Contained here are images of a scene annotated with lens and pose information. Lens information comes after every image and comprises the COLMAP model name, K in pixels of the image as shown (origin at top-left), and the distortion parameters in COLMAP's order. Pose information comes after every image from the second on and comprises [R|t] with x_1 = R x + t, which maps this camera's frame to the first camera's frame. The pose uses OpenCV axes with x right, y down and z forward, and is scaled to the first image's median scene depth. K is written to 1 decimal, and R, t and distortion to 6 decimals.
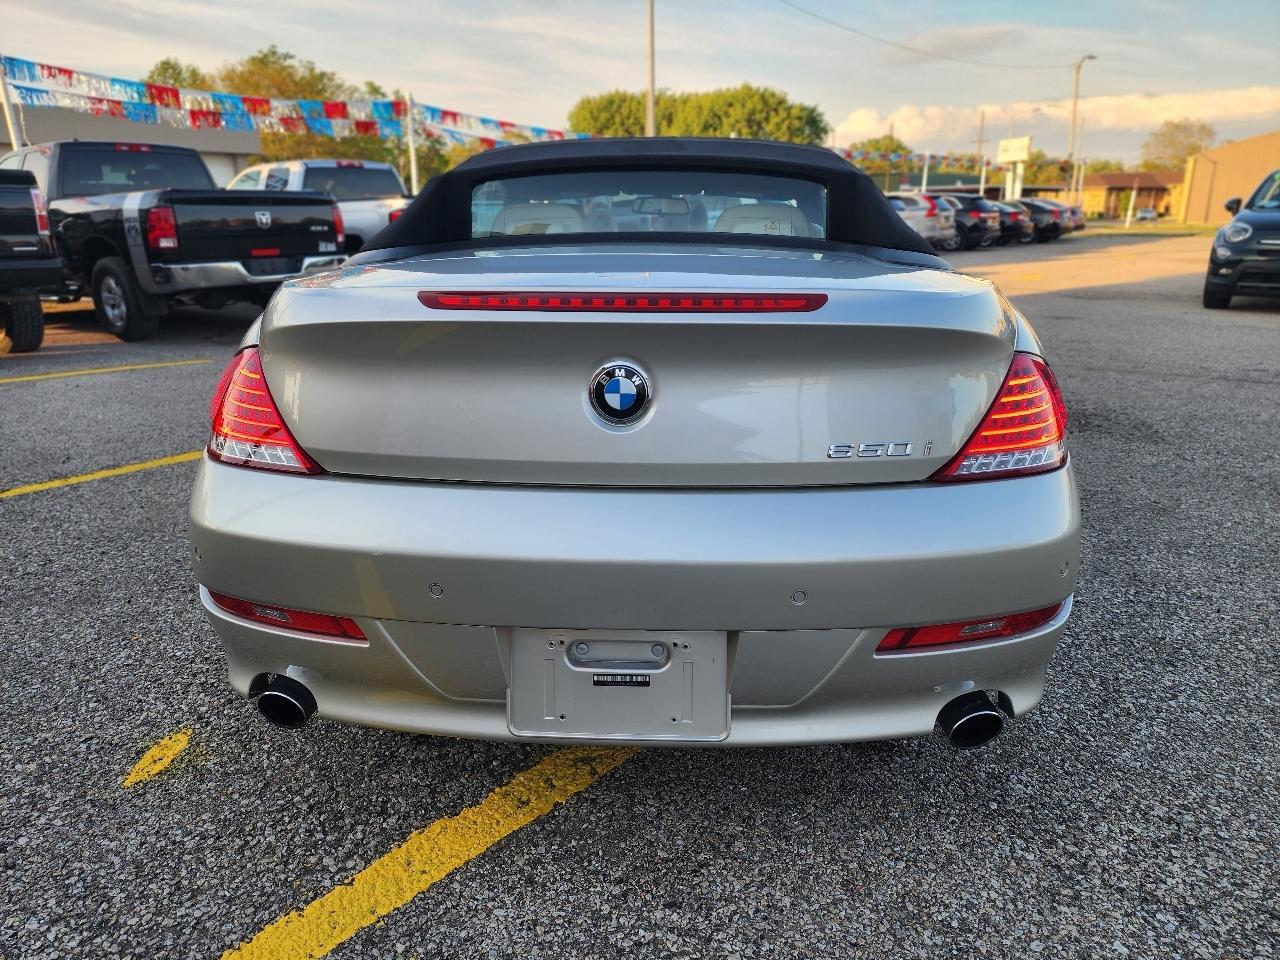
lens RADIAL K [[928.3, 0, 642.1], [0, 928.3, 459.6], [0, 0, 1]] dist [0.078797, -0.087363]
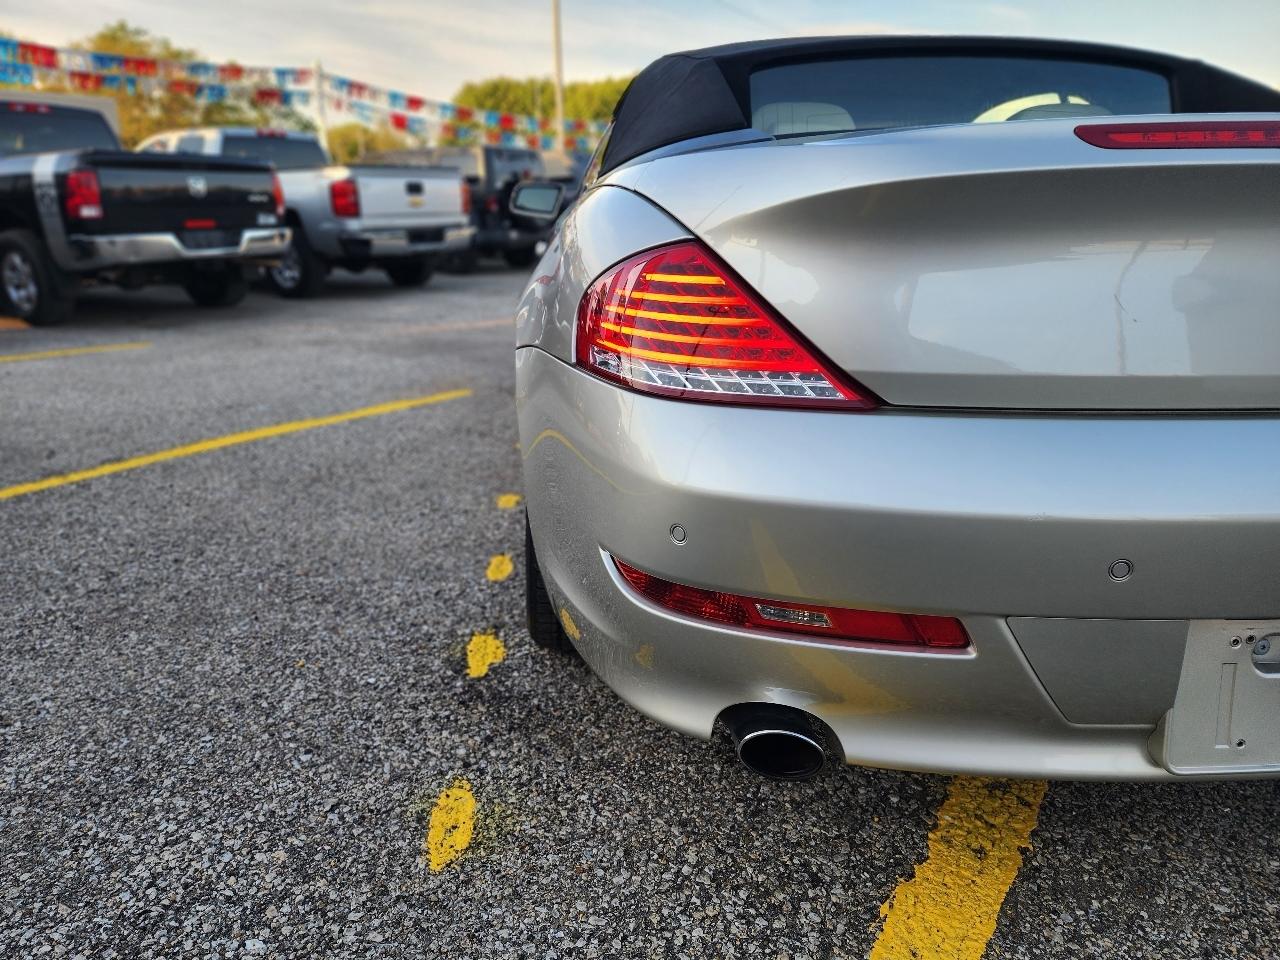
lens RADIAL K [[928.3, 0, 642.1], [0, 928.3, 459.6], [0, 0, 1]] dist [0.078797, -0.087363]
pose [[0.991248, -0.032436, 0.127966, -0.211385], [0.031607, 0.999464, 0.008511, 0.014640], [-0.128174, -0.004392, 0.991742, 0.122292]]
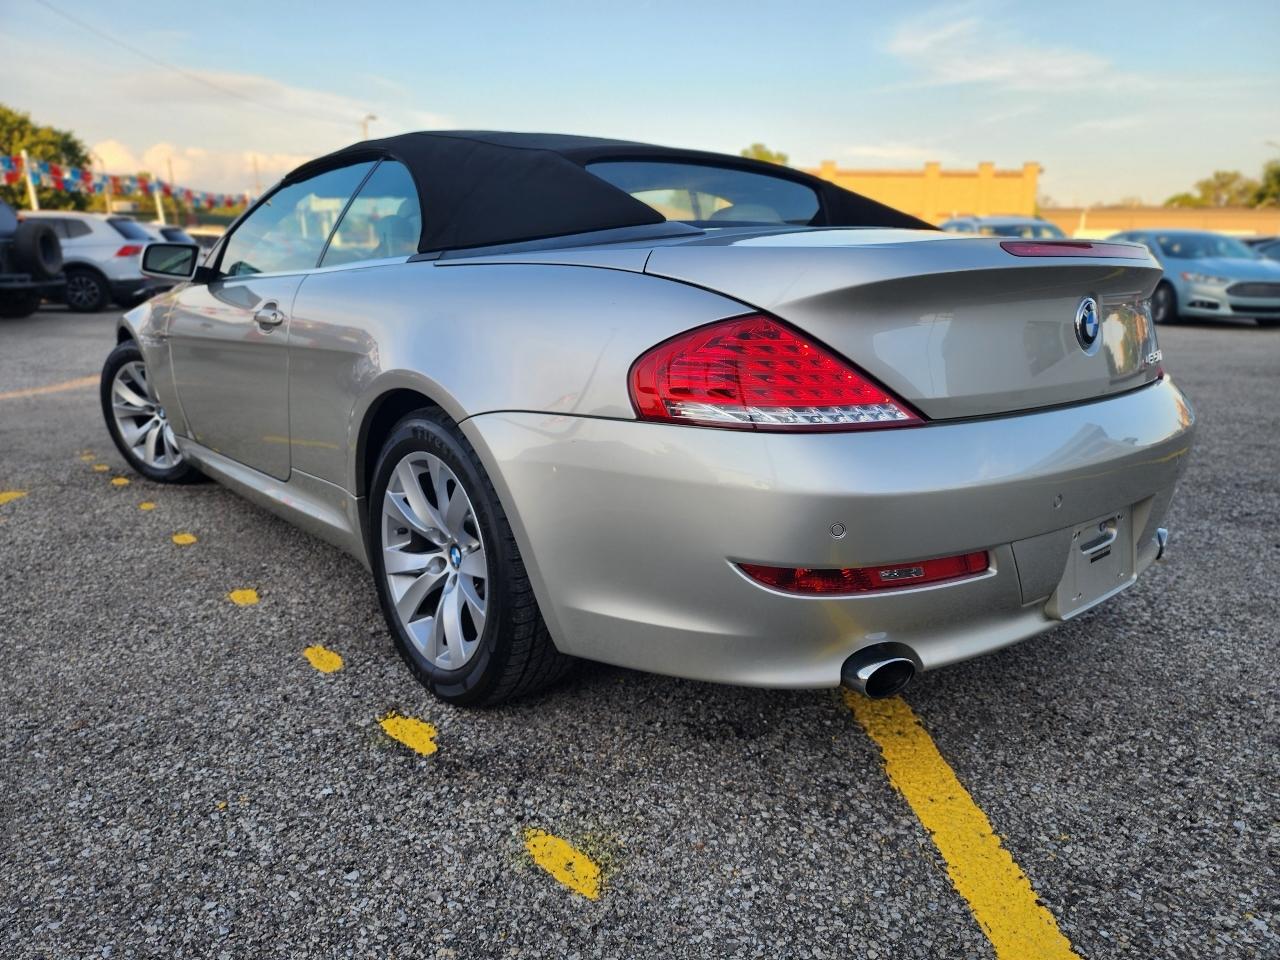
lens RADIAL K [[897.8, 0, 640.0], [0, 897.8, 480.0], [0, 0, 1]] dist [0.068912, -0.070620]
pose [[0.720637, -0.159996, 0.674599, -0.434009], [0.189975, 0.981336, 0.029805, -0.003898], [-0.666777, 0.106678, 0.737582, 0.172049]]
